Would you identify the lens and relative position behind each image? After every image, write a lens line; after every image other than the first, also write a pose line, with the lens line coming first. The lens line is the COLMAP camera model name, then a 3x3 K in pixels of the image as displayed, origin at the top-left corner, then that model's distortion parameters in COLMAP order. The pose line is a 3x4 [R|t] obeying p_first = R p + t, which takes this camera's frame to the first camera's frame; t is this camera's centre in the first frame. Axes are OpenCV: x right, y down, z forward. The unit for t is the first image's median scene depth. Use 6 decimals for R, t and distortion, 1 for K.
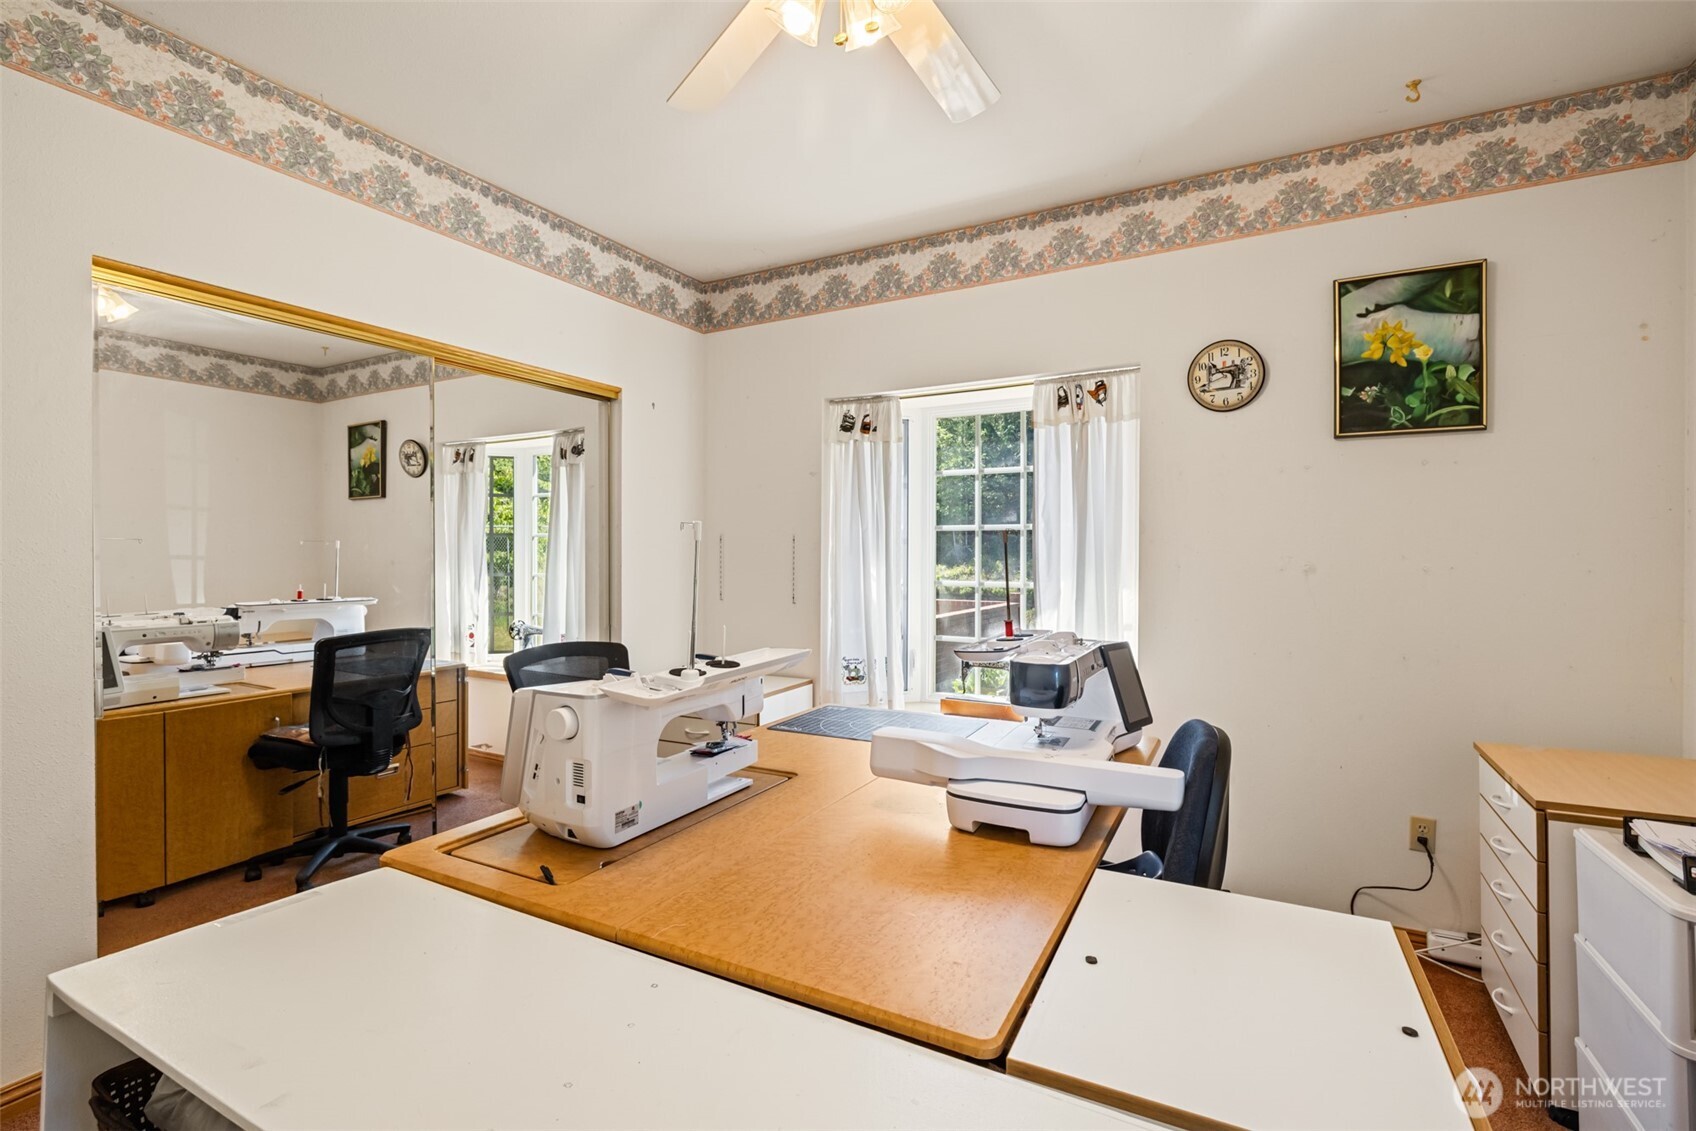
lens RADIAL K [[779.2, 0, 843.4], [0, 779.2, 560.3], [0, 0, 1]] dist [-0.002968, -0.000435]
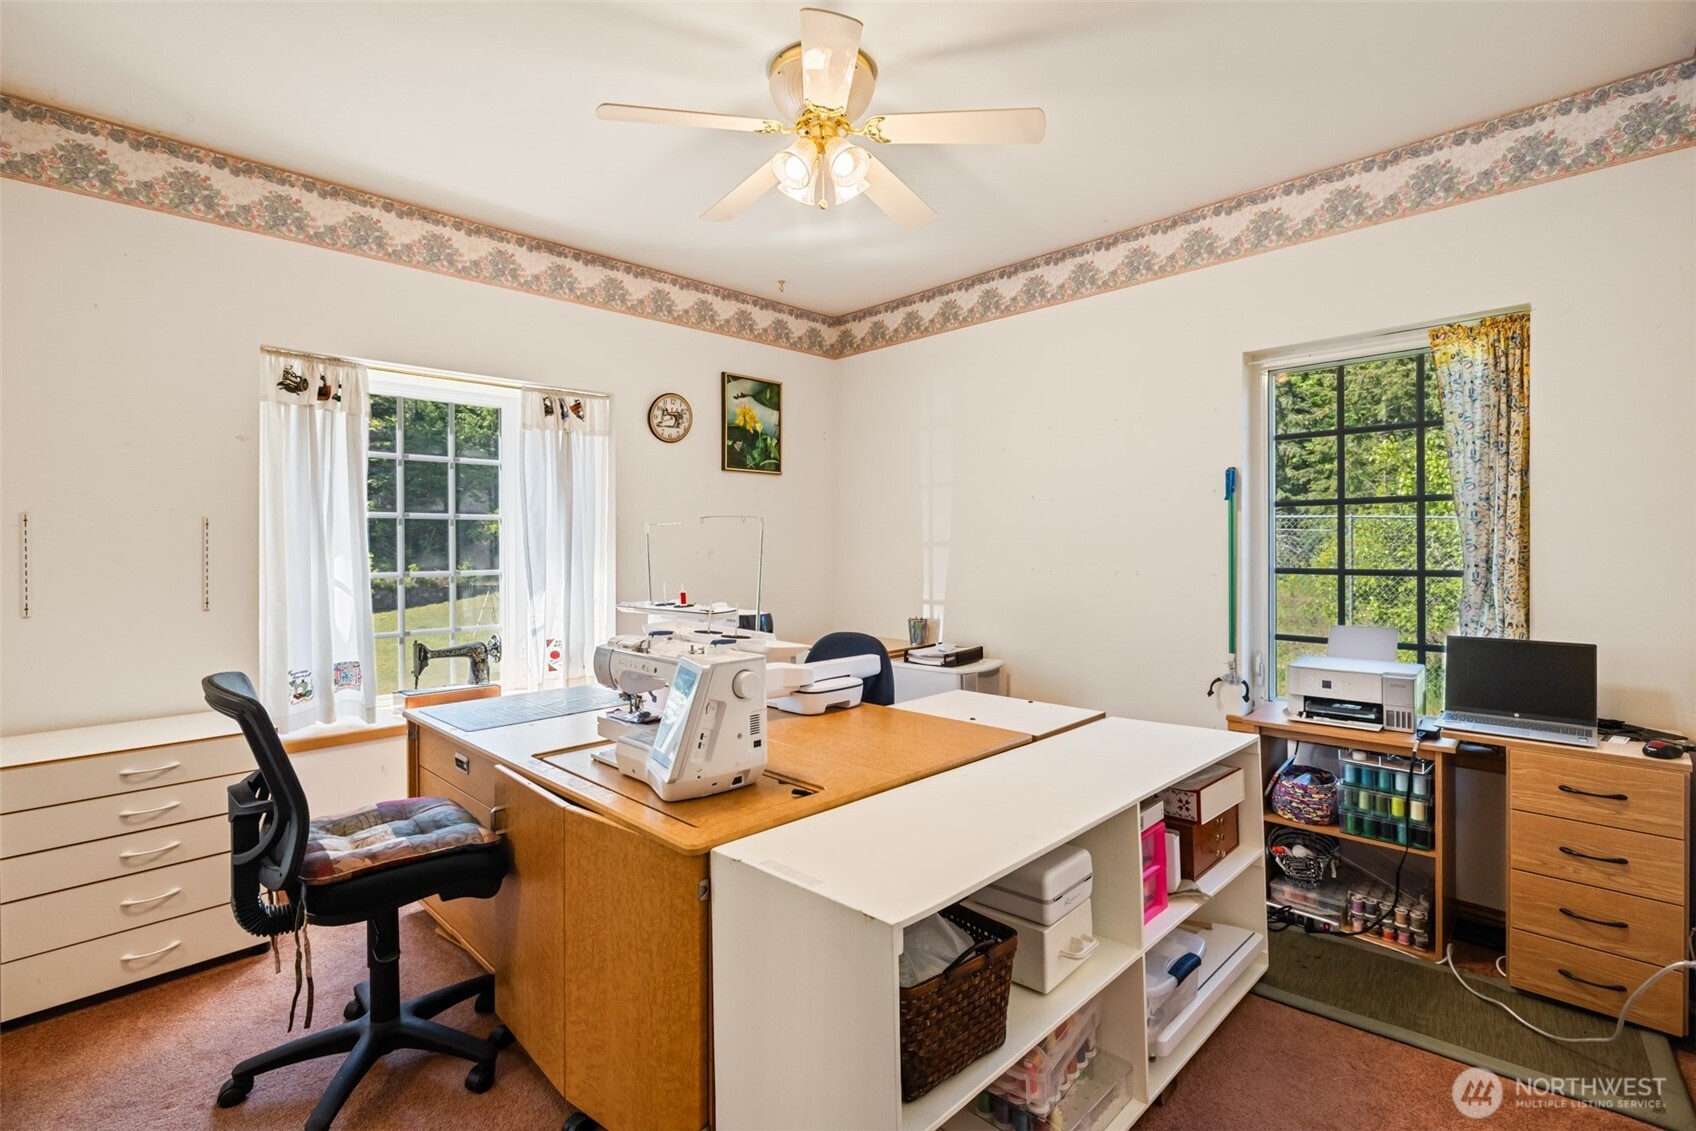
lens RADIAL K [[779.2, 0, 845.5], [0, 779.2, 552.2], [0, 0, 1]] dist [-0.002968, -0.000435]
pose [[0.283112, -0.012829, 0.959001, -0.792267], [0.011450, 0.999884, 0.009996, -0.000290], [-0.959018, 0.008151, 0.283227, 0.285812]]
